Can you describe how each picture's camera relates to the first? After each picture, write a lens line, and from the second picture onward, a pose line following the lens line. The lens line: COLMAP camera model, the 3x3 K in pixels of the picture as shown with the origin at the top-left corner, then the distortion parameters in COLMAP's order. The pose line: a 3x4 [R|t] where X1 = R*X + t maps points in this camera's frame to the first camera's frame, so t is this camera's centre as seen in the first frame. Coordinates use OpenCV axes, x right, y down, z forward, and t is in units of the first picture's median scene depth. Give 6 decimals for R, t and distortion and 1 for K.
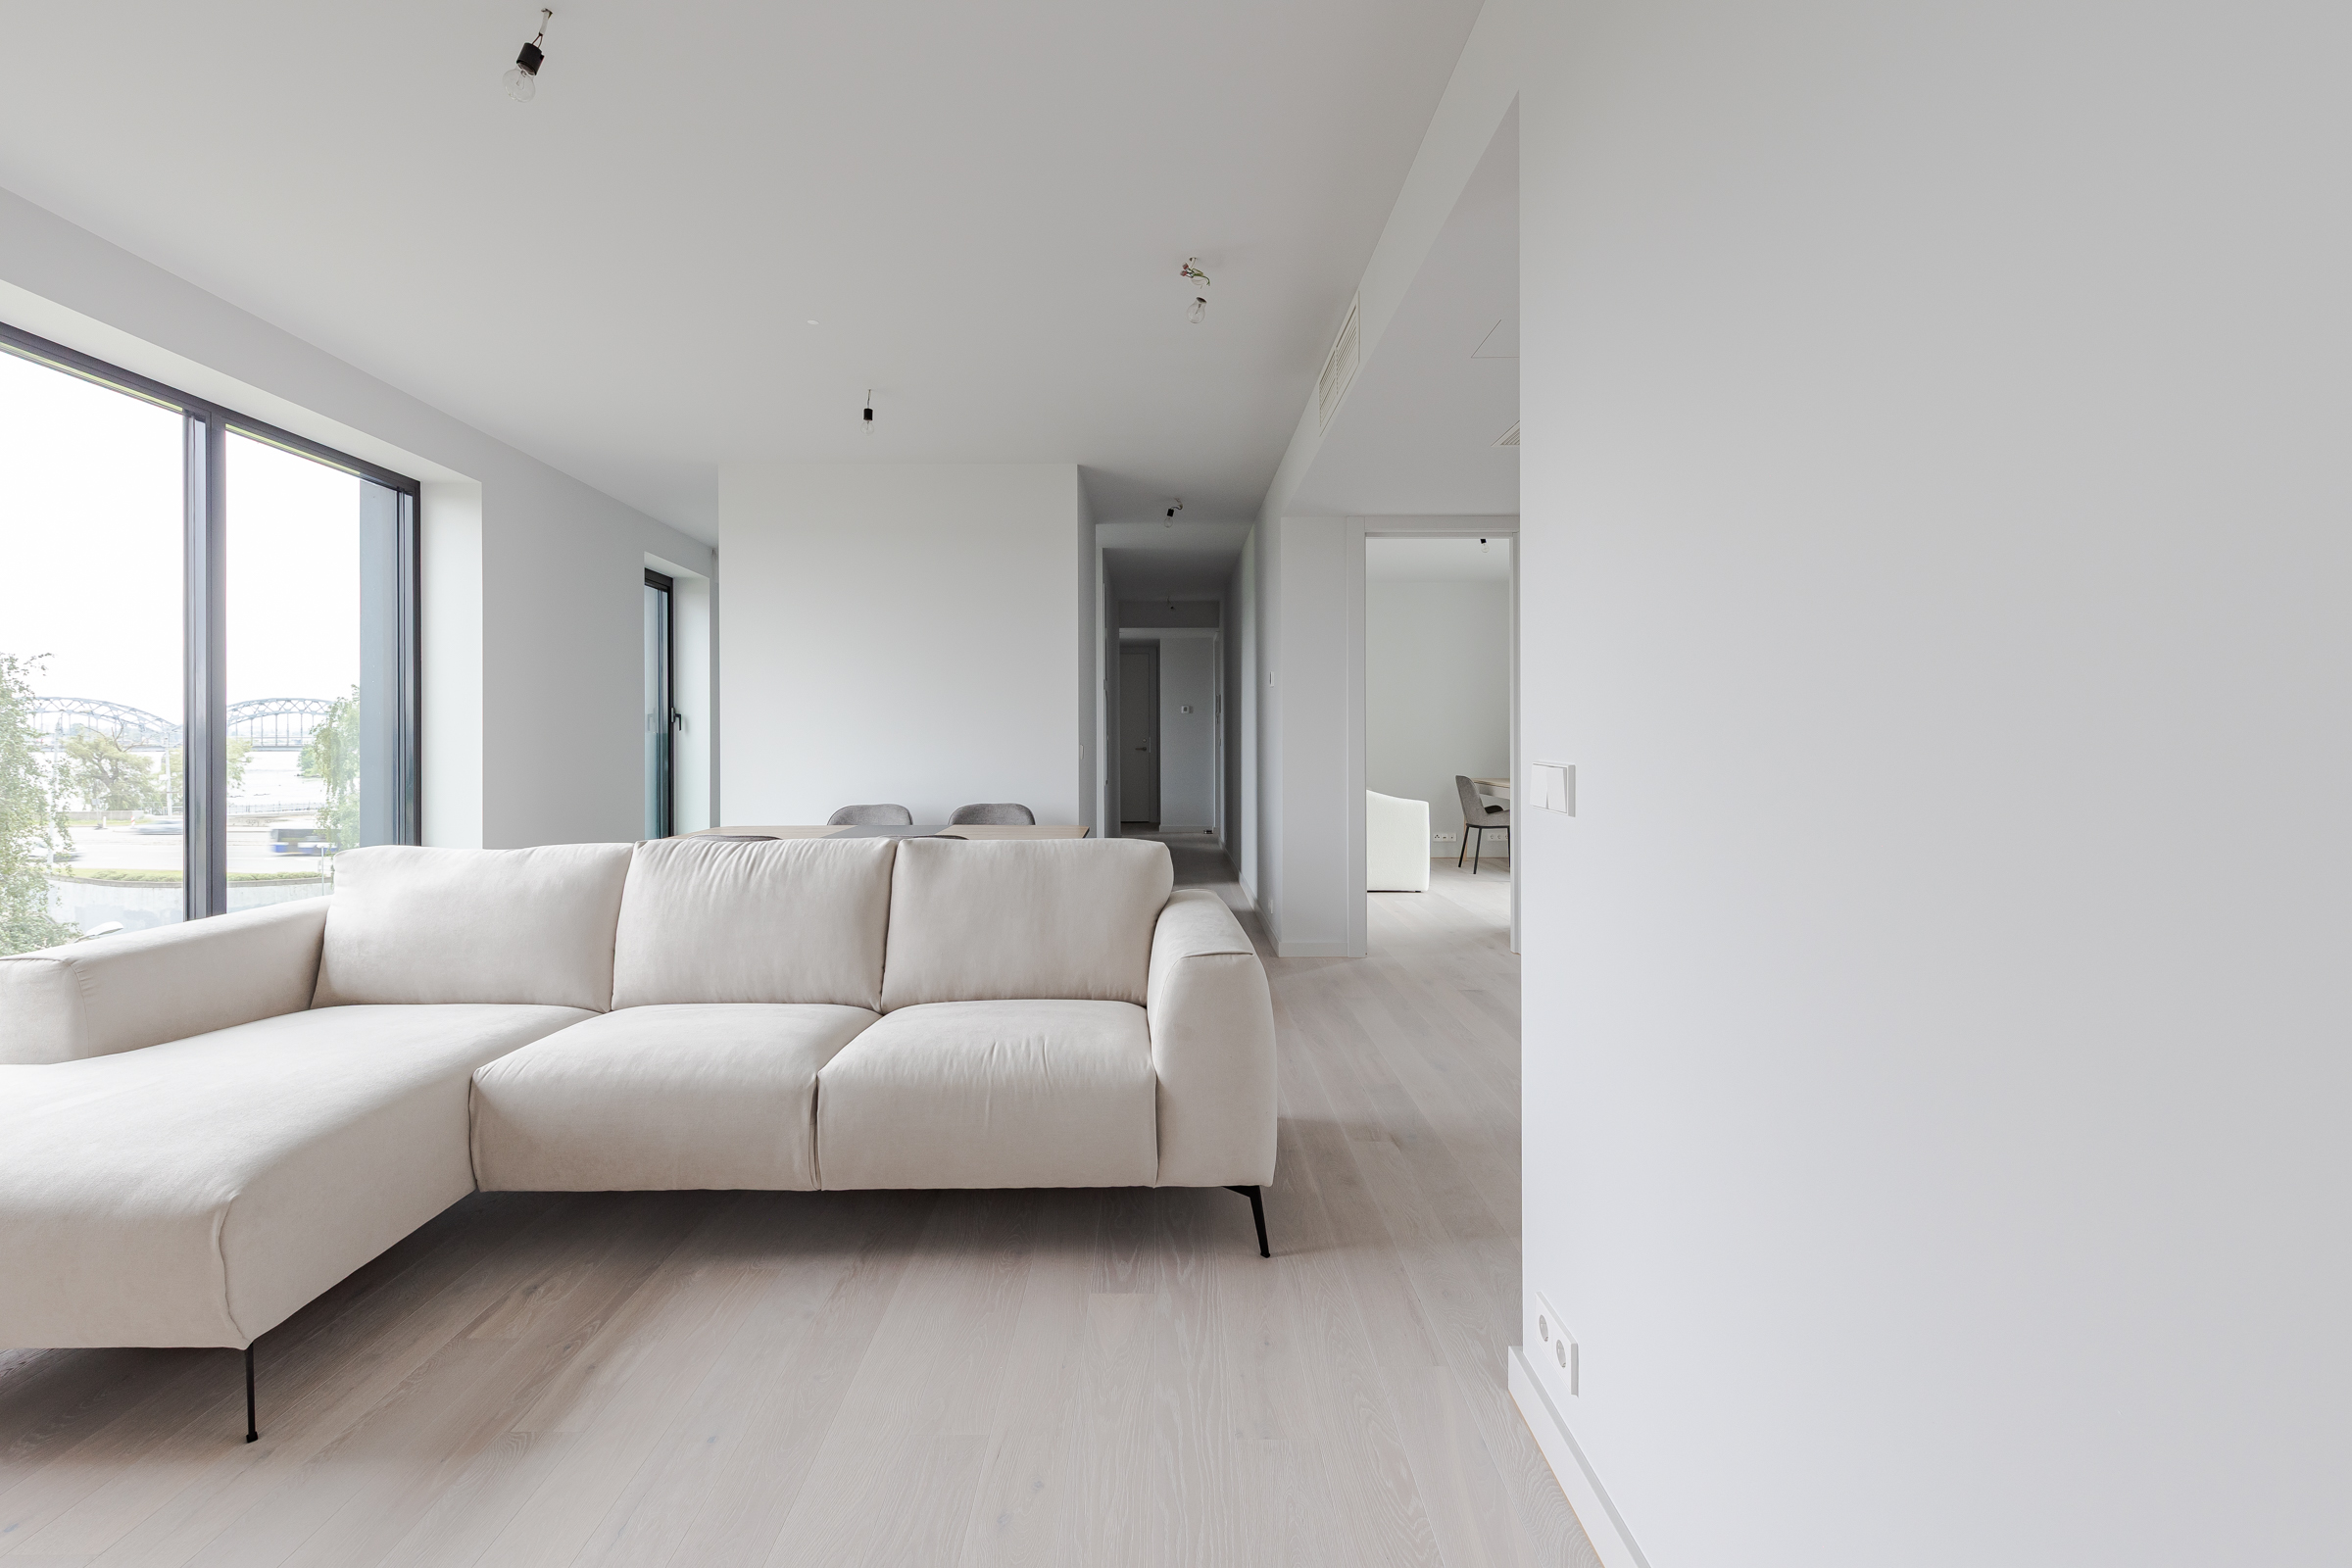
lens RADIAL K [[1036.9, 0, 1172.0], [0, 1036.9, 728.2], [0, 0, 1]] dist [0.000305, -0.001222]
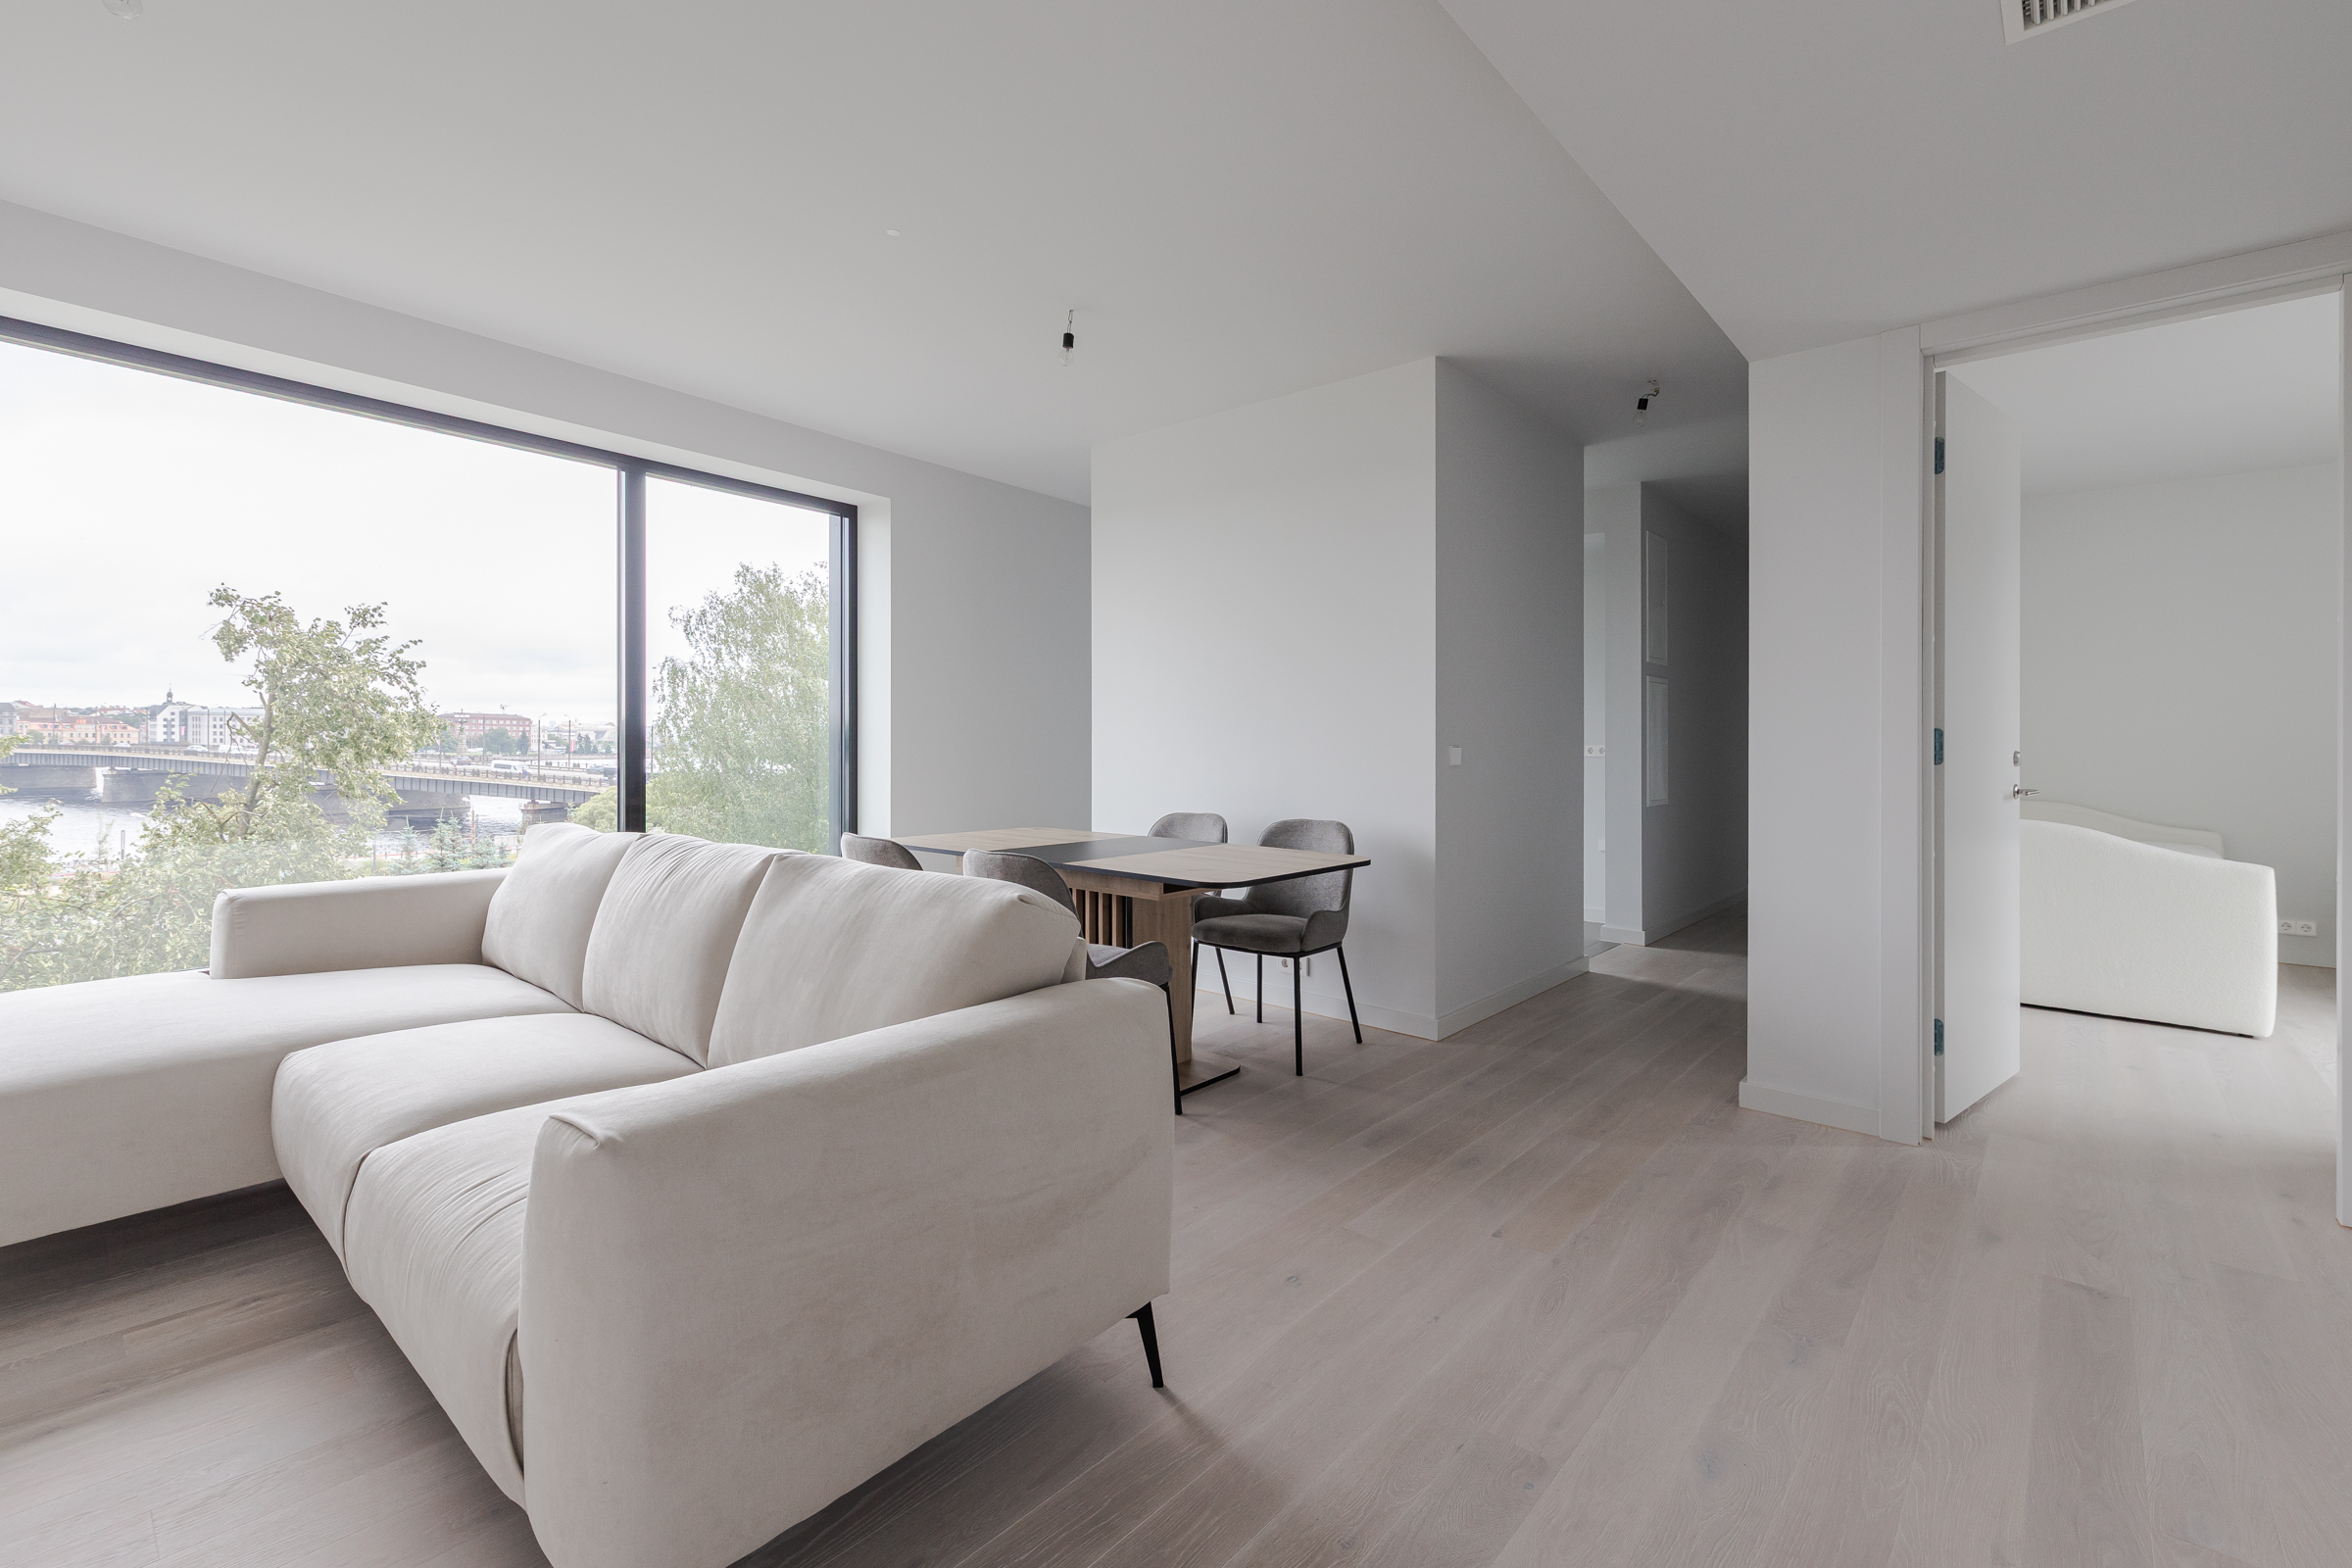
lens RADIAL K [[1035.8, 0, 1178.5], [0, 1035.8, 746.6], [0, 0, 1]] dist [0.004714, -0.000628]
pose [[0.748371, 0.010781, -0.663192, 0.485369], [-0.004939, 0.999931, 0.010682, 0.018047], [0.663262, -0.004718, 0.748373, 0.653187]]
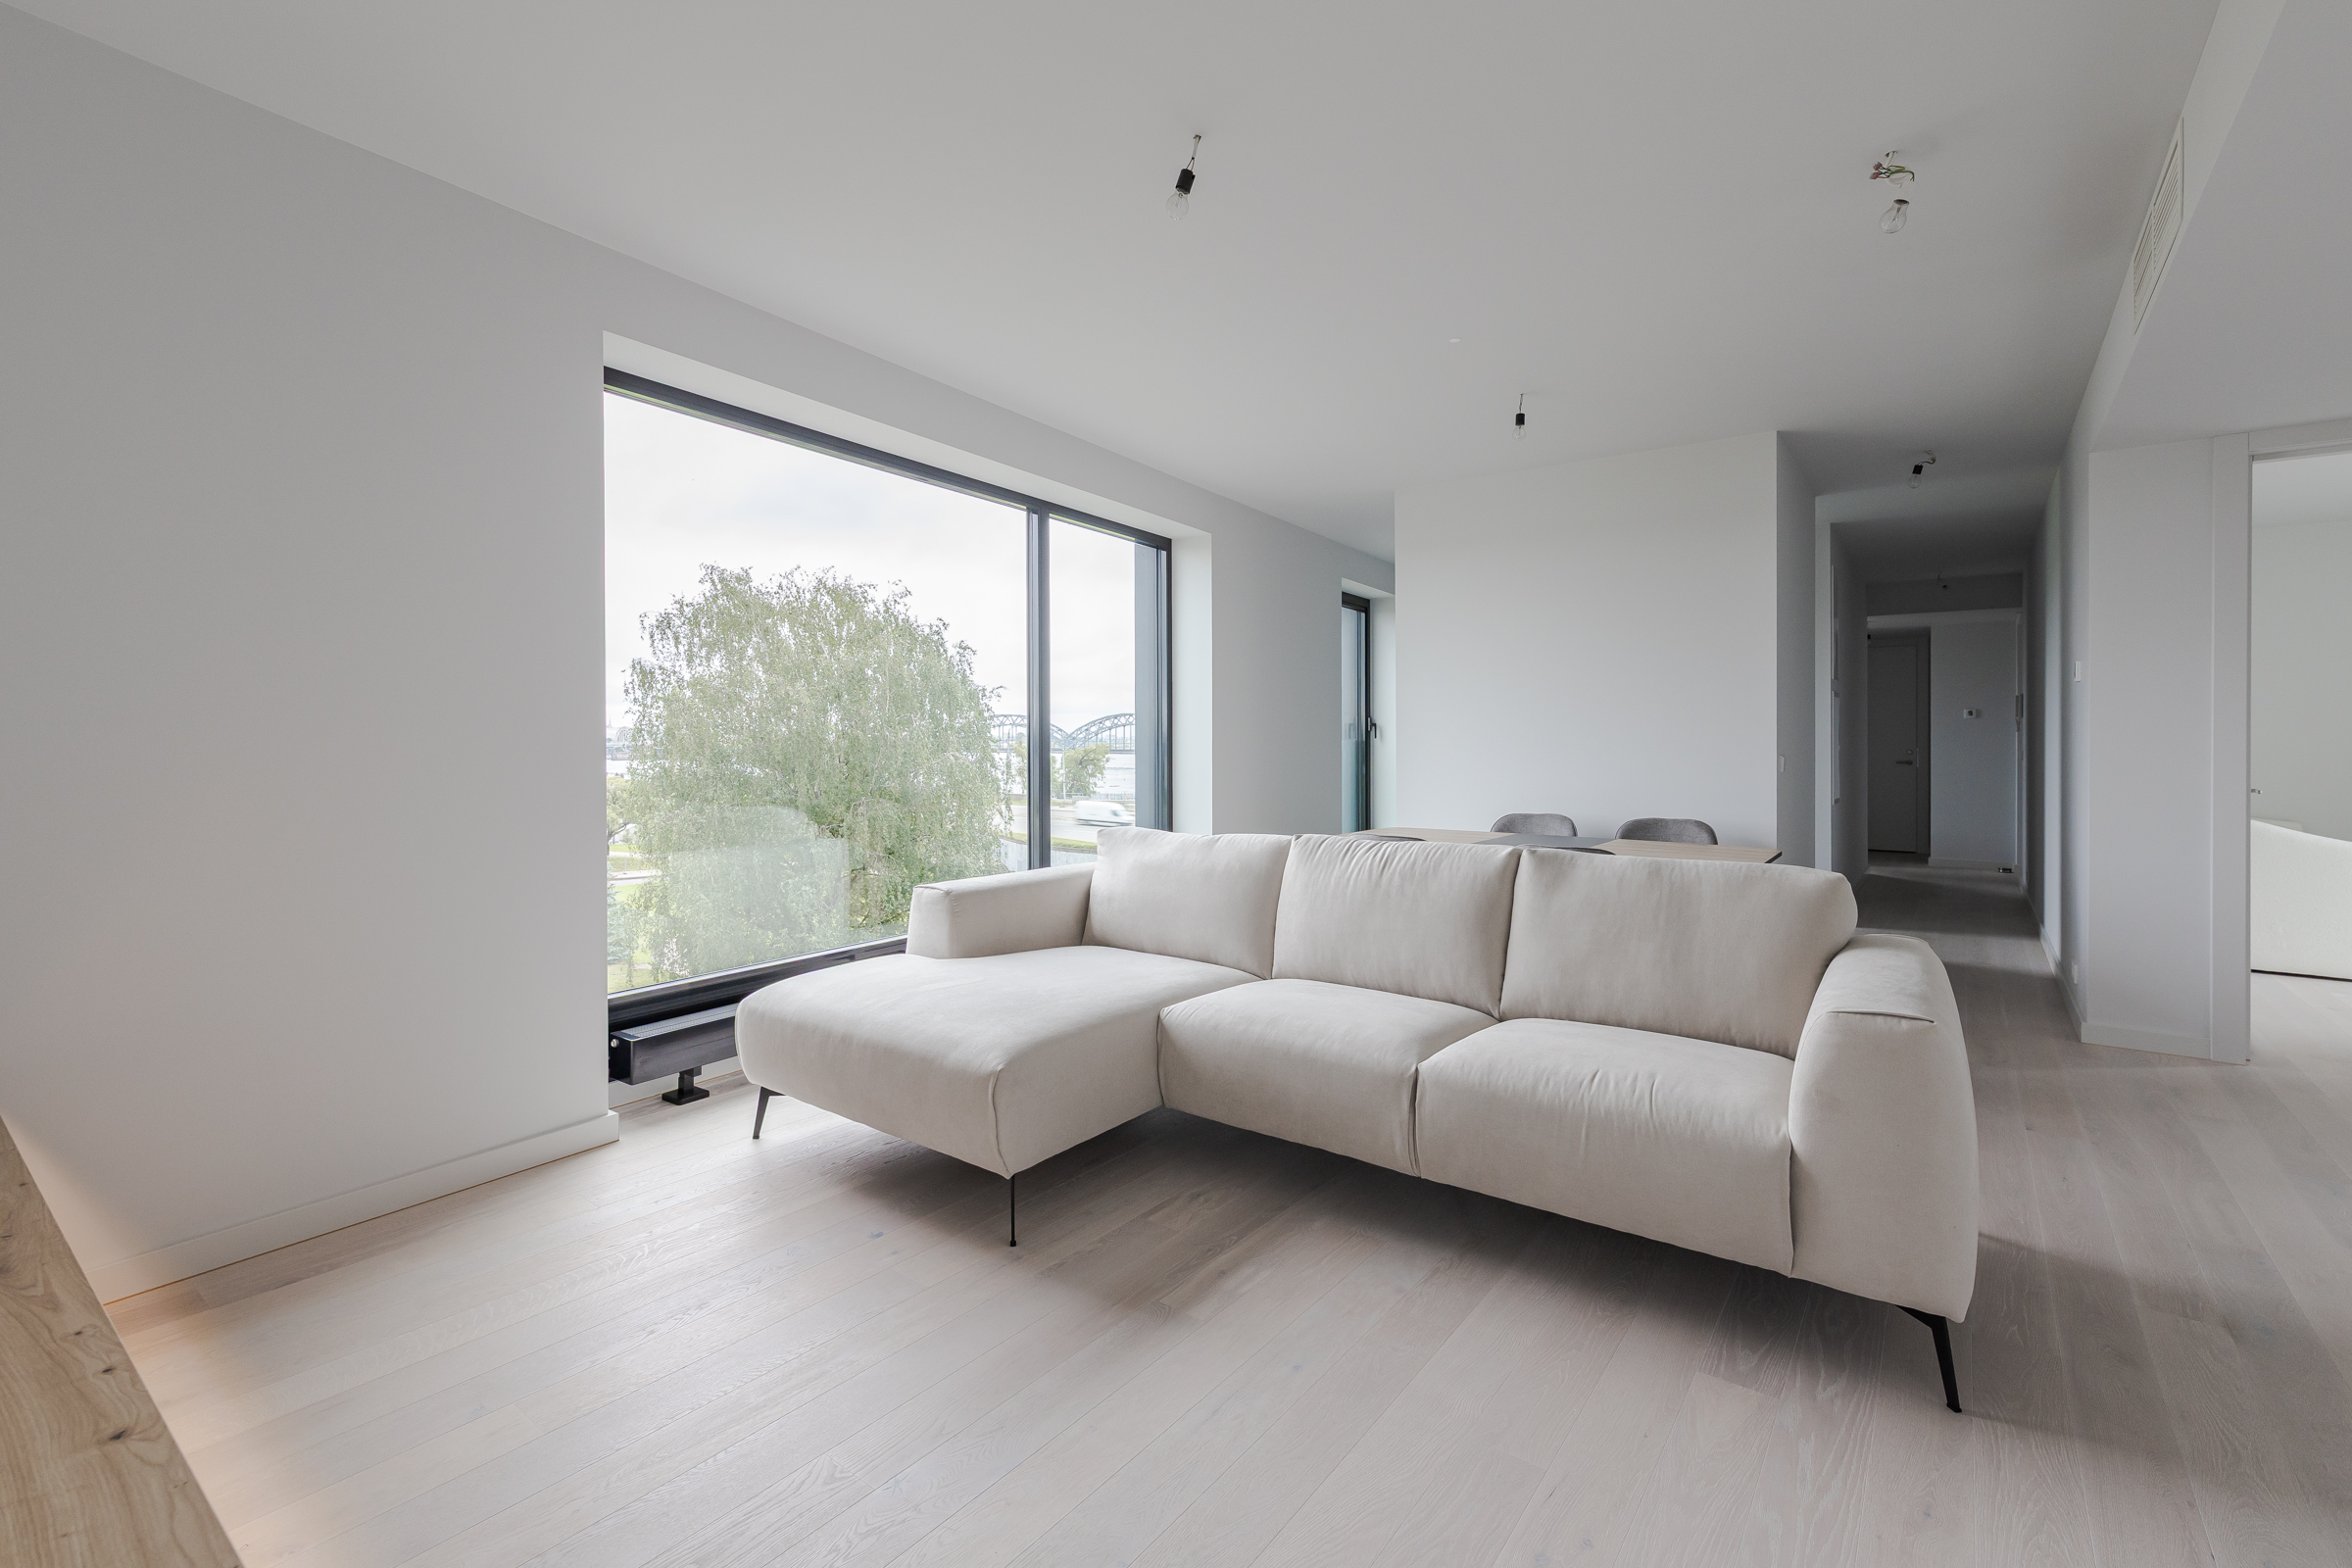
lens RADIAL K [[1035.3, 0, 1178.7], [0, 1035.3, 746.9], [0, 0, 1]] dist [-0.001753, -0.000539]
pose [[0.791555, 0.007271, -0.611055, 0.080256], [-0.001456, 0.999949, 0.010012, 0.001507], [0.611097, -0.007035, 0.791525, 0.023207]]
